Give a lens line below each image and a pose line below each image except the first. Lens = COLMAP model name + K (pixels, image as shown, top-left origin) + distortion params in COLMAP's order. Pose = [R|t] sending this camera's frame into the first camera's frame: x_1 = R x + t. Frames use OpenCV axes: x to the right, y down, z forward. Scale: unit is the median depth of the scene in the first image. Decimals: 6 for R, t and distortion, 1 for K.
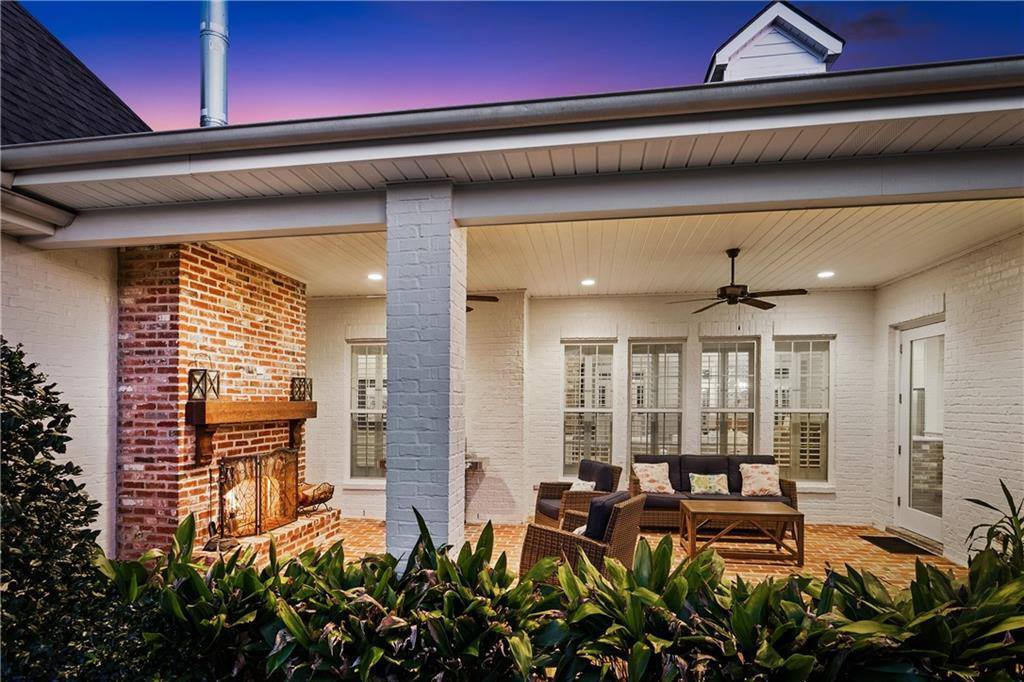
lens RADIAL K [[522.9, 0, 511.4], [0, 522.9, 408.7], [0, 0, 1]] dist [-0.001207, -0.000208]
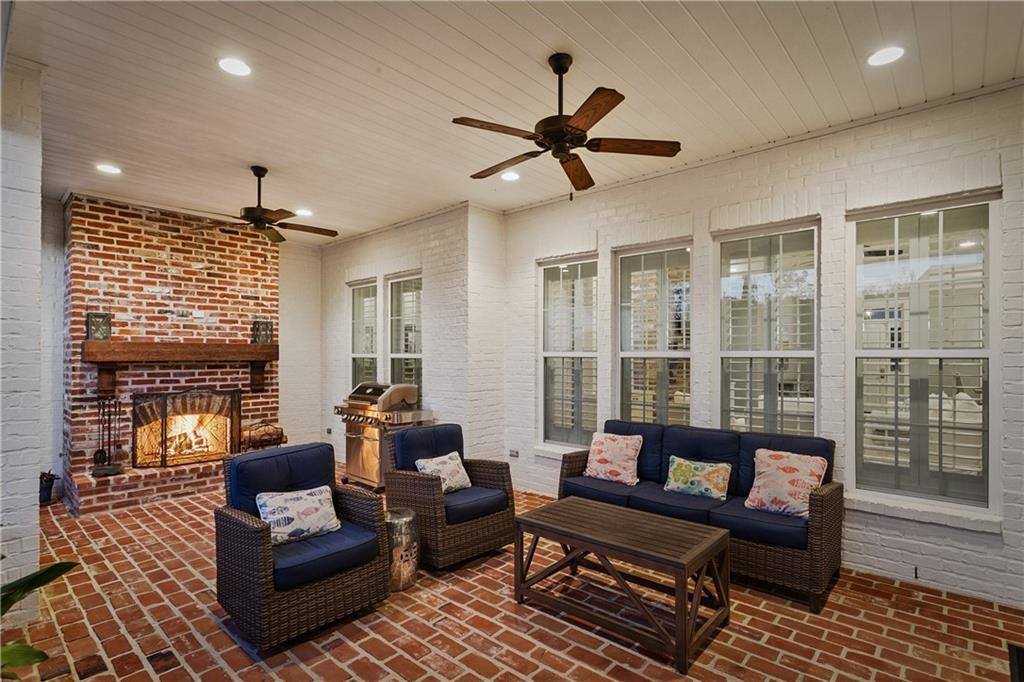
lens RADIAL K [[506.5, 0, 514.7], [0, 506.5, 359.9], [0, 0, 1]] dist [0.000072, 0.000234]
pose [[0.833670, 0.005562, -0.552235, 0.630973], [-0.008547, 0.999959, -0.002832, 0.017447], [0.552197, 0.007081, 0.833683, 0.491605]]
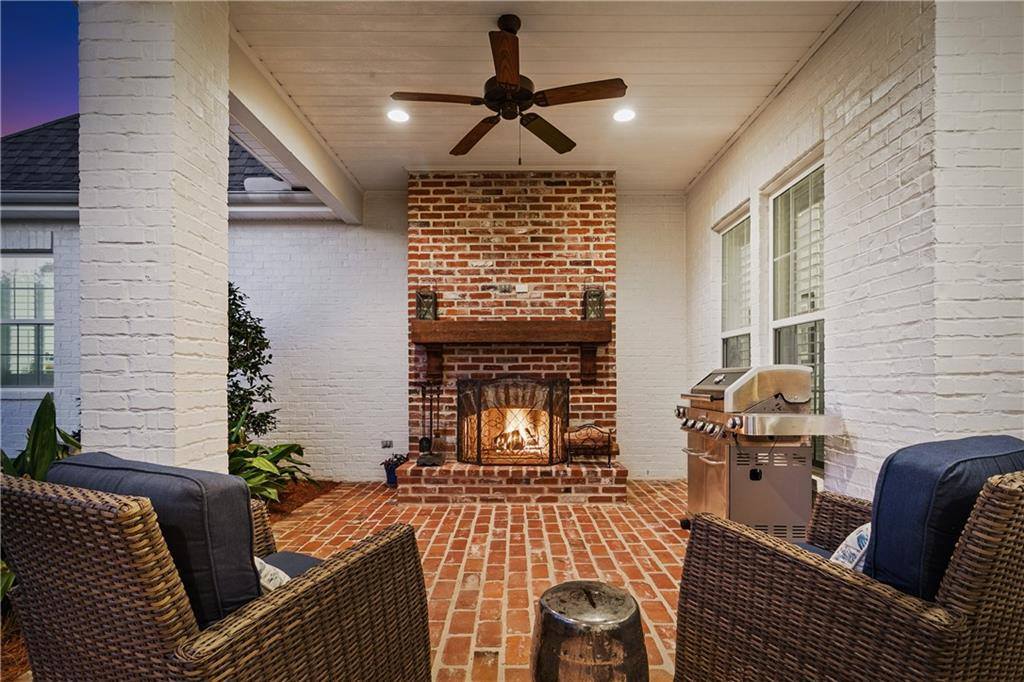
lens RADIAL K [[501.4, 0, 511.7], [0, 501.4, 380.1], [0, 0, 1]] dist [-0.001666, 0.000065]
pose [[0.137947, 0.001050, -0.990439, 0.368287], [-0.011319, 0.999936, -0.000516, 0.084497], [0.990375, 0.011282, 0.137950, 0.863224]]
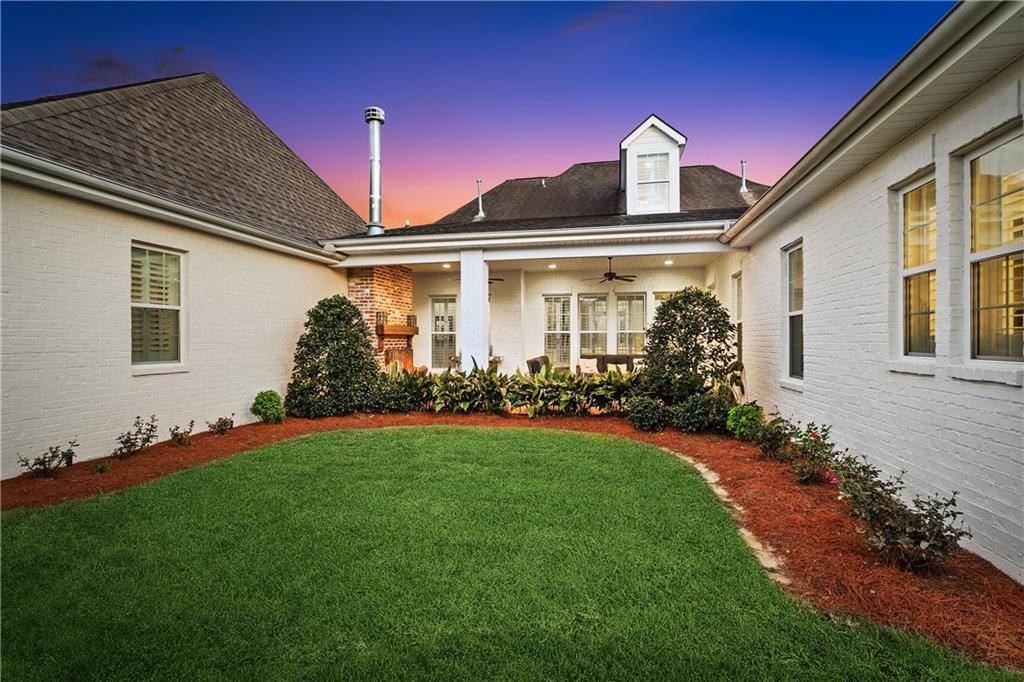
lens RADIAL K [[499.4, 0, 512.0], [0, 499.4, 341.0], [0, 0, 1]] dist [-0.000476, -0.000098]
pose [[0.998217, -0.003105, -0.059603, 0.122326], [0.002616, 0.999962, -0.008283, 0.066063], [0.059626, 0.008112, 0.998188, -1.043895]]
